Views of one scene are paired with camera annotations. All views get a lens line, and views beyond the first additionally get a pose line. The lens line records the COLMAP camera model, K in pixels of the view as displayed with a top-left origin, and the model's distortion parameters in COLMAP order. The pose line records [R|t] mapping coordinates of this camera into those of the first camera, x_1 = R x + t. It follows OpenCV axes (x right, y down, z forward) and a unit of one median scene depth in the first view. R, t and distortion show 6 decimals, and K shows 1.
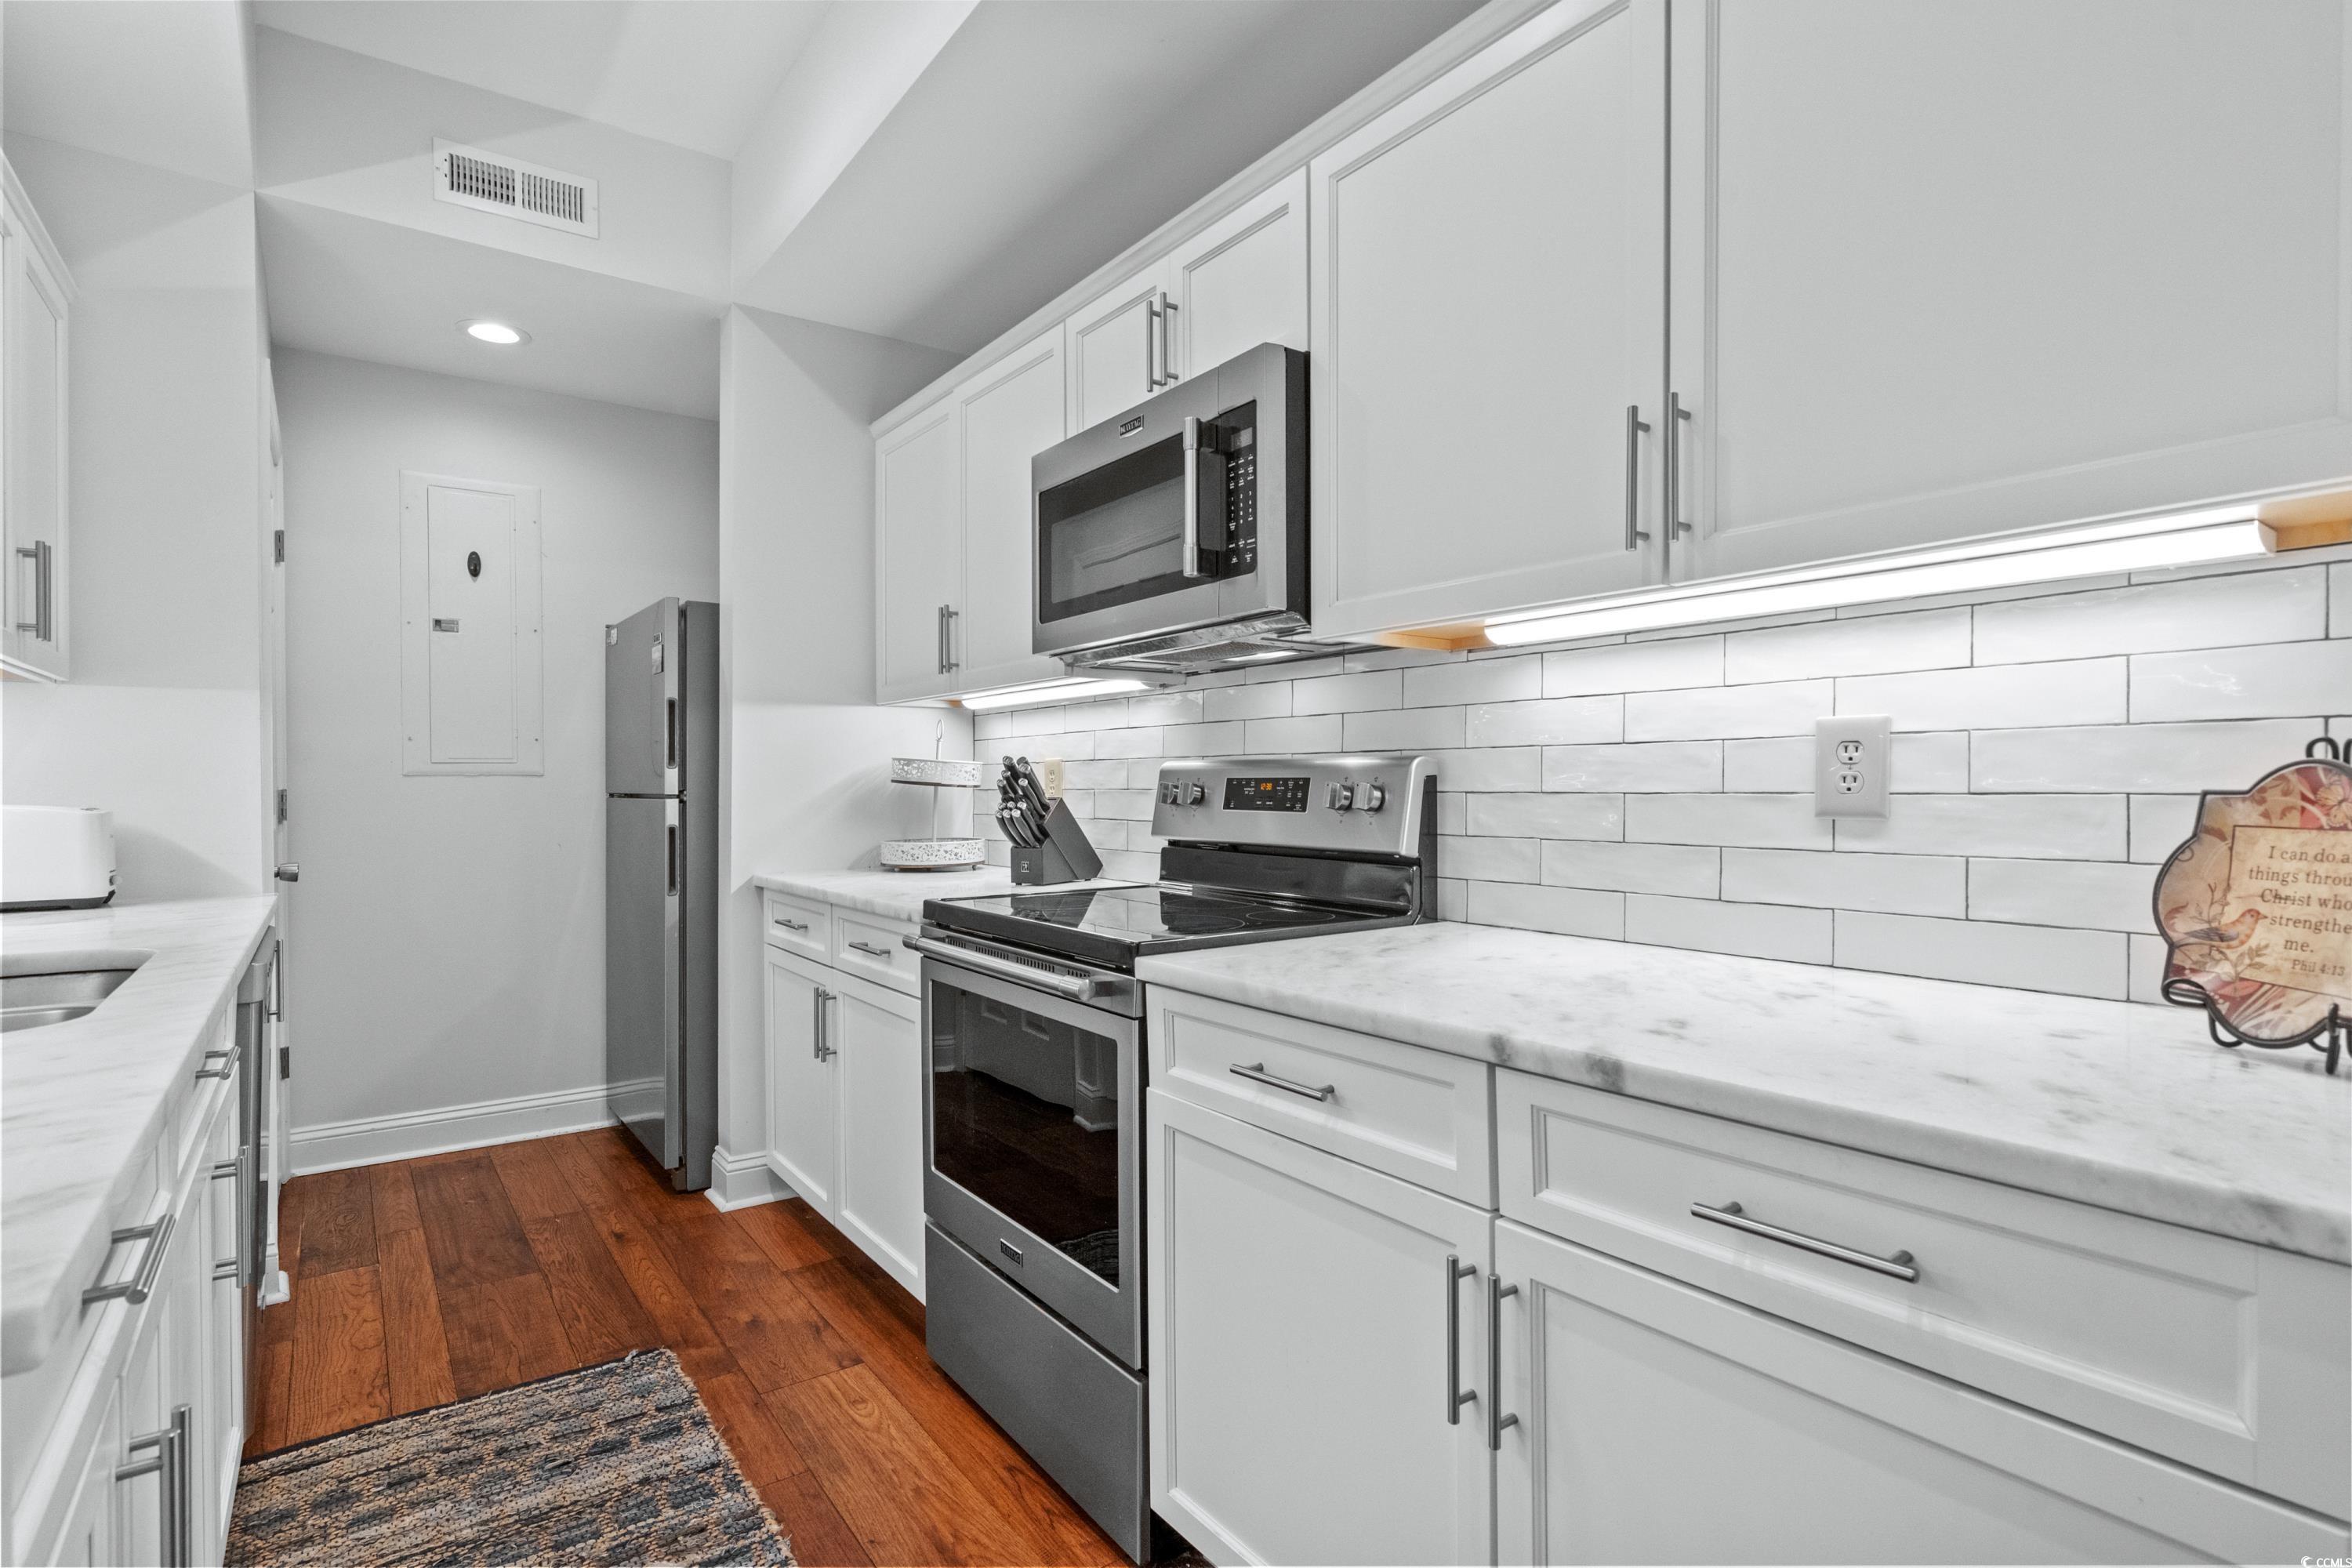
lens RADIAL K [[1177.8, 0, 1176.0], [0, 1177.8, 784.0], [0, 0, 1]] dist [0.000776, 0.000252]
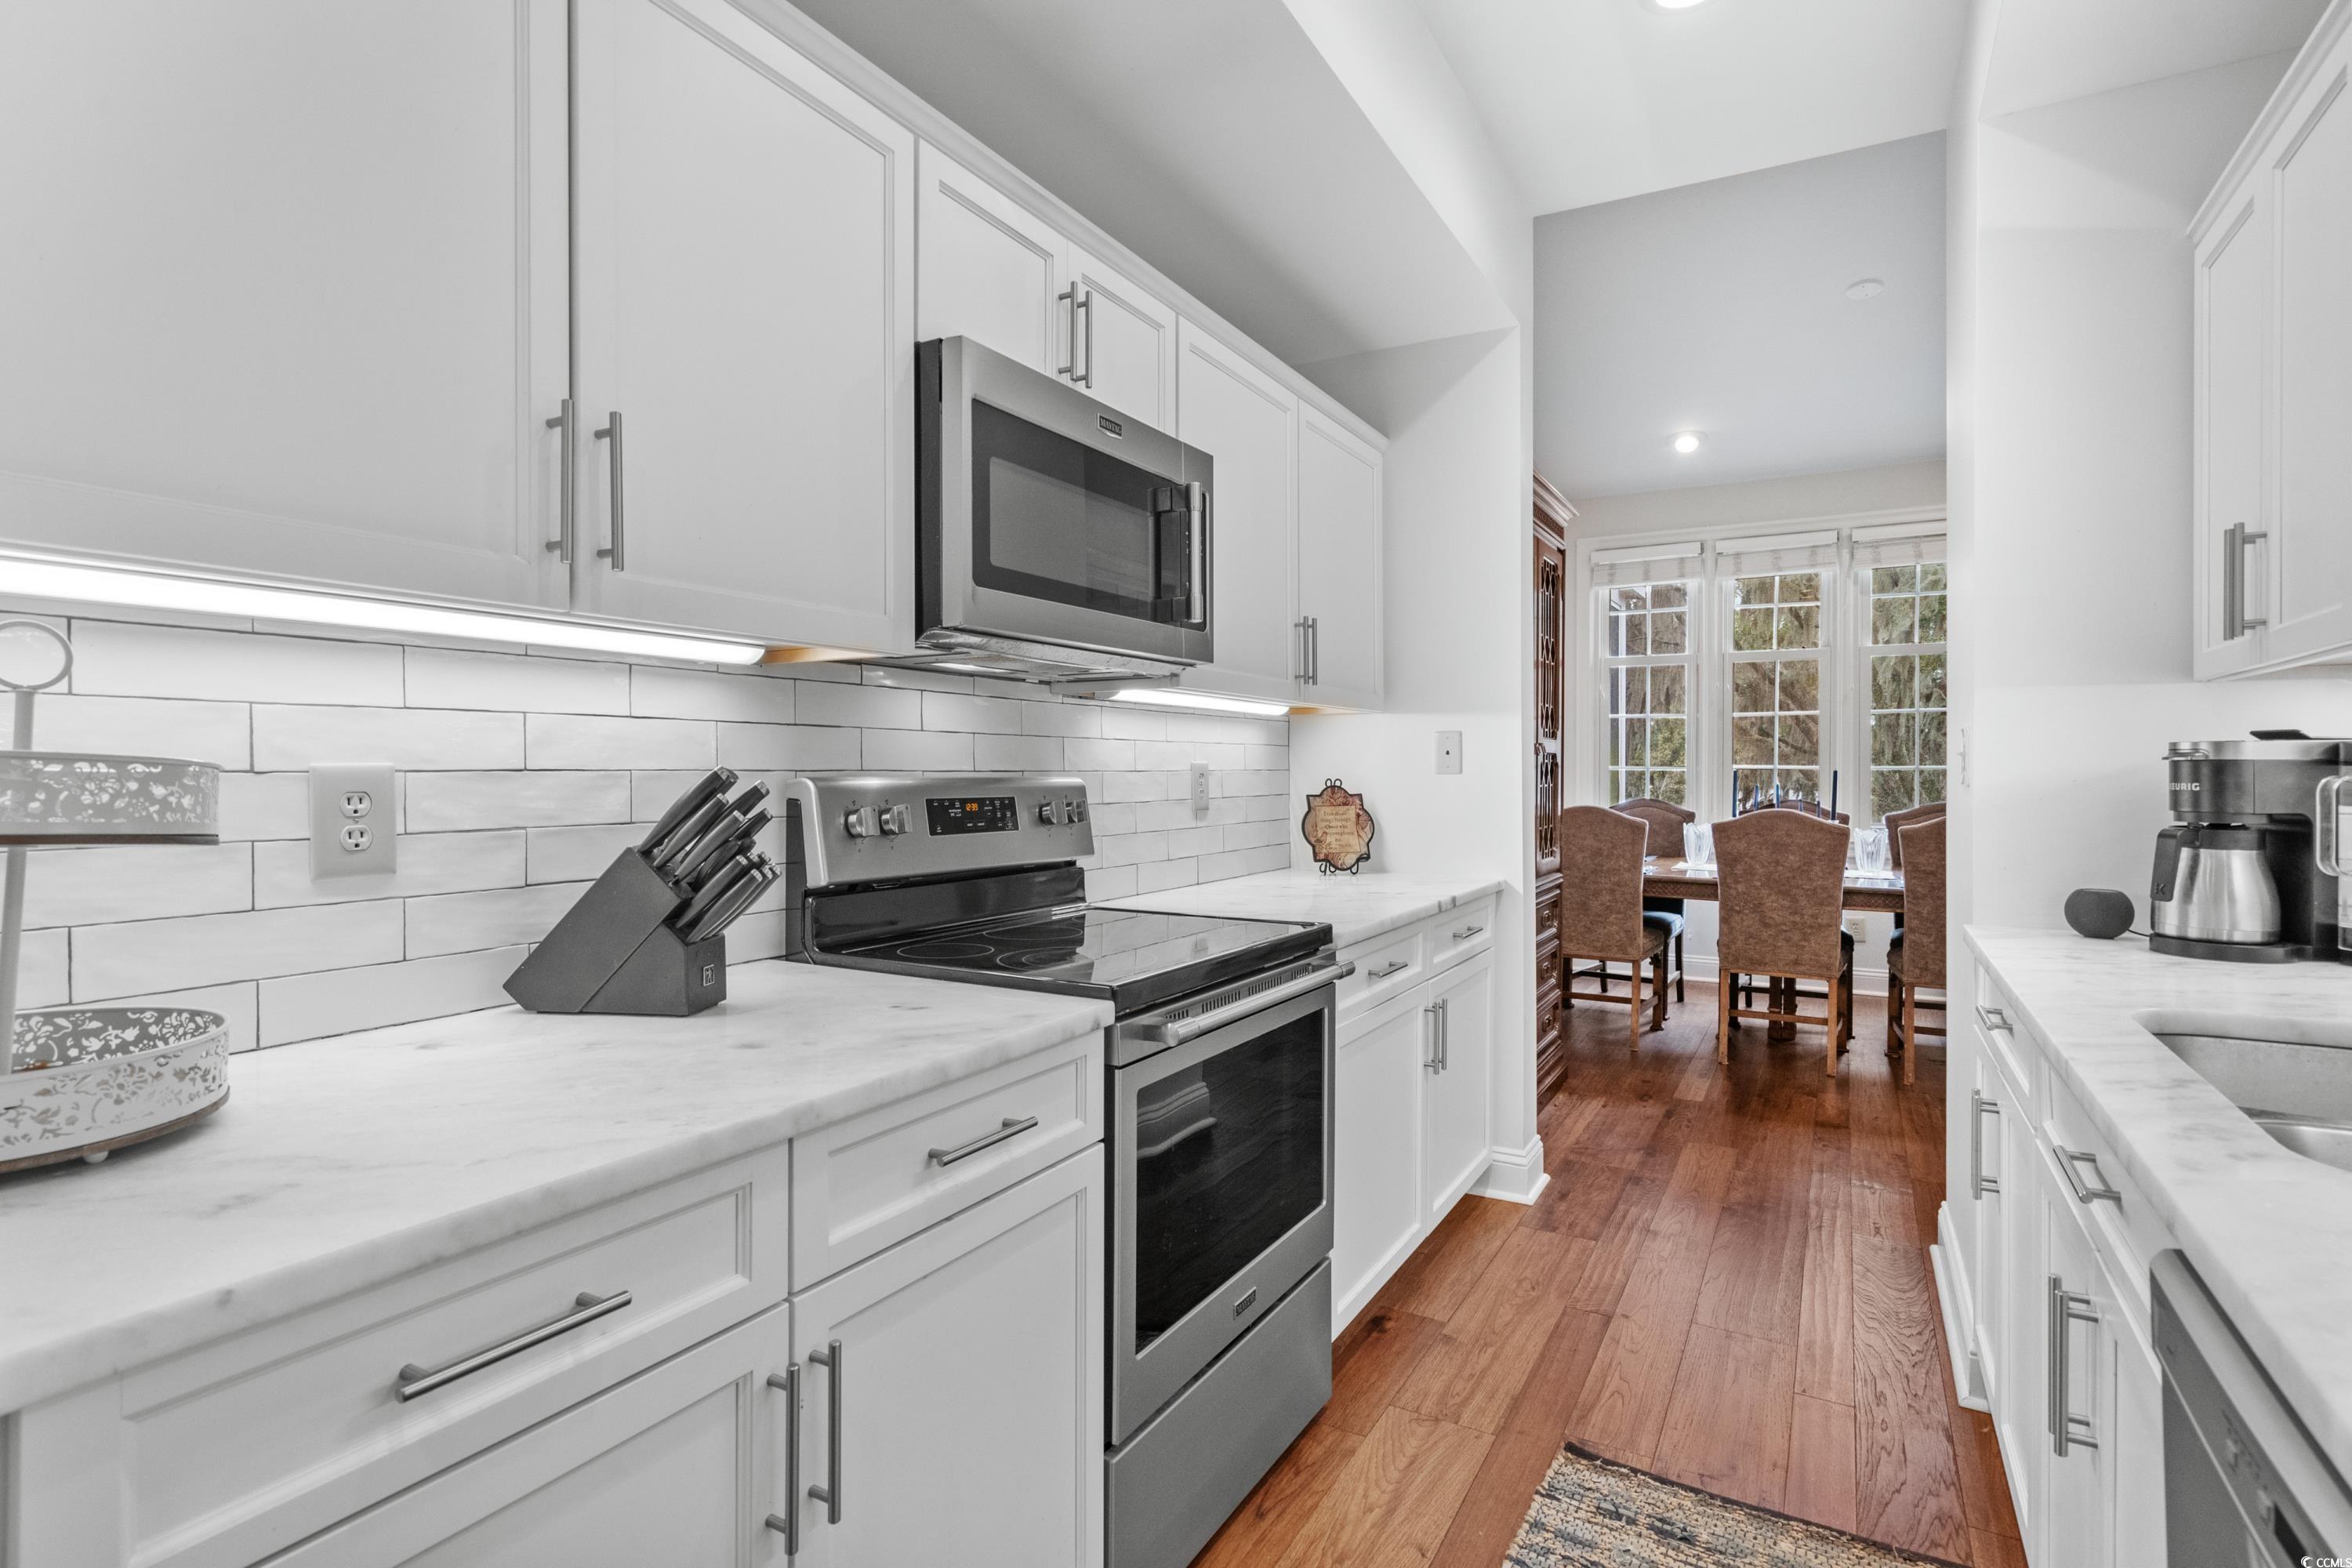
lens RADIAL K [[1173.4, 0, 1132.5], [0, 1173.4, 766.7], [0, 0, 1]] dist [0.002748, -0.000025]
pose [[-0.396171, 0.002281, 0.918174, -0.875122], [-0.003010, 0.999988, -0.003783, -0.028317], [-0.918172, -0.004262, -0.396160, 1.311379]]
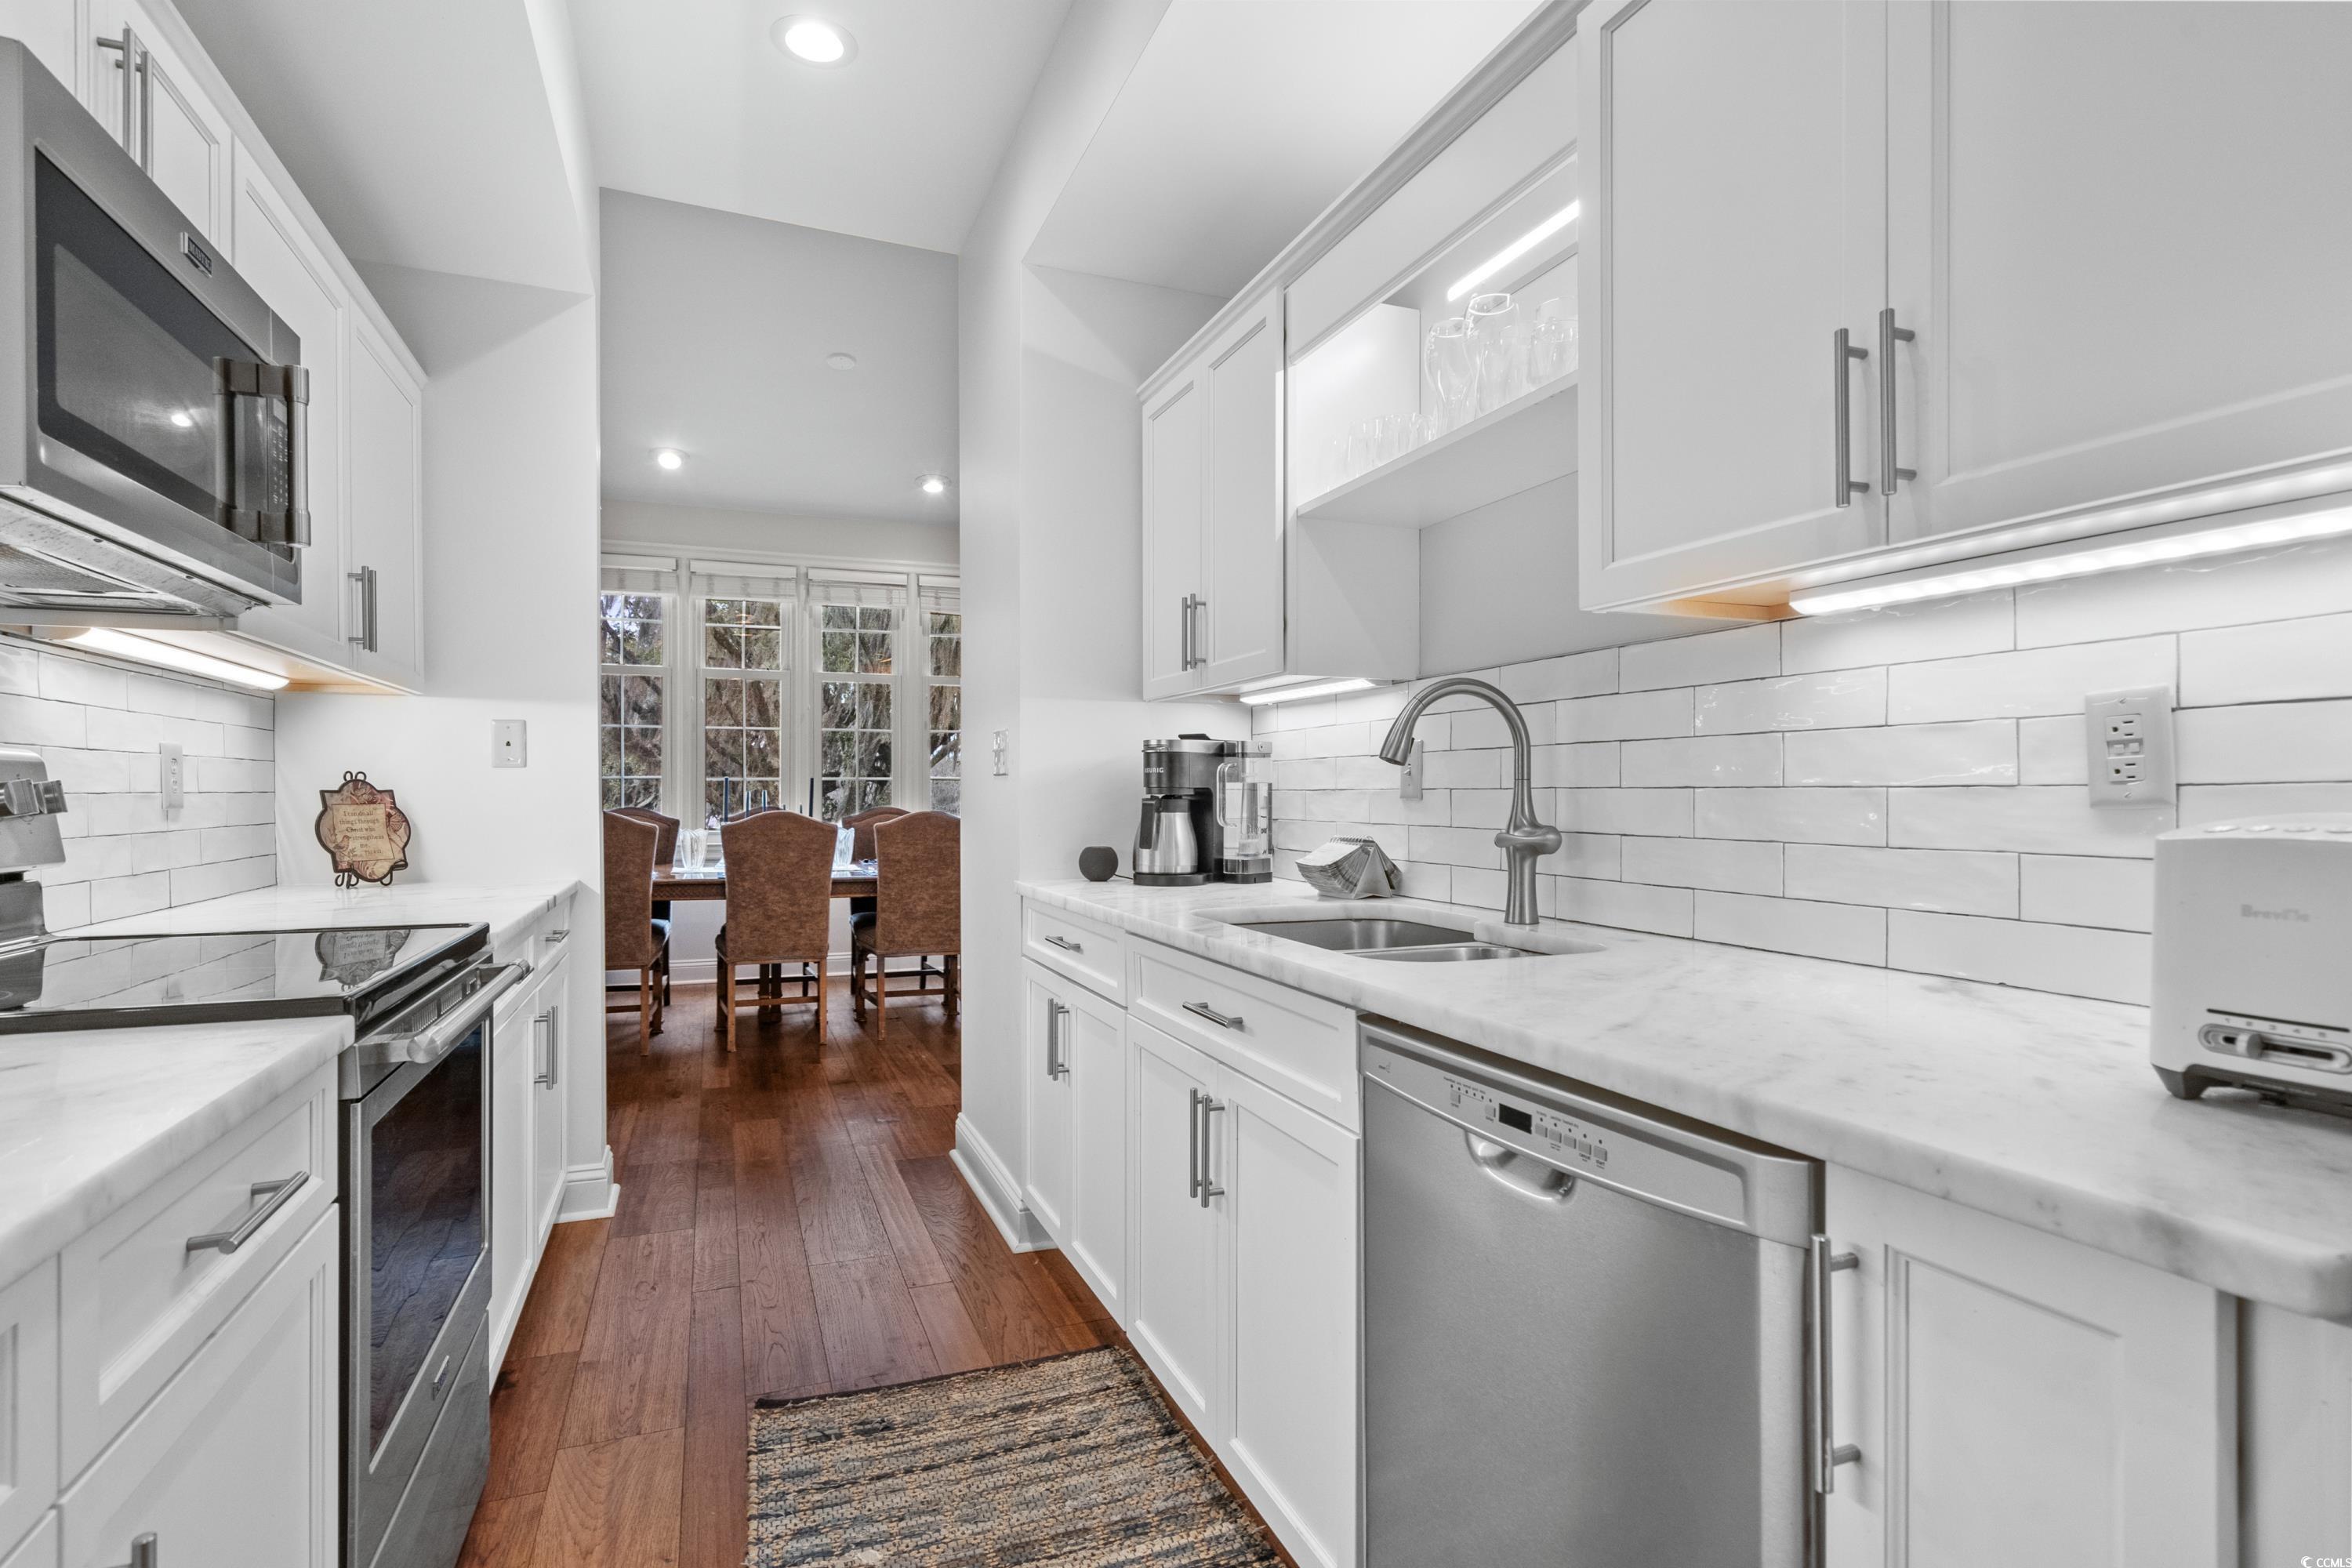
lens RADIAL K [[1177.8, 0, 1176.0], [0, 1177.8, 784.0], [0, 0, 1]] dist [0.000776, 0.000252]
pose [[-0.969162, 0.000977, 0.246422, -0.731589], [-0.001765, 0.999939, -0.010907, 0.007155], [-0.246417, -0.011005, -0.969101, 1.470519]]
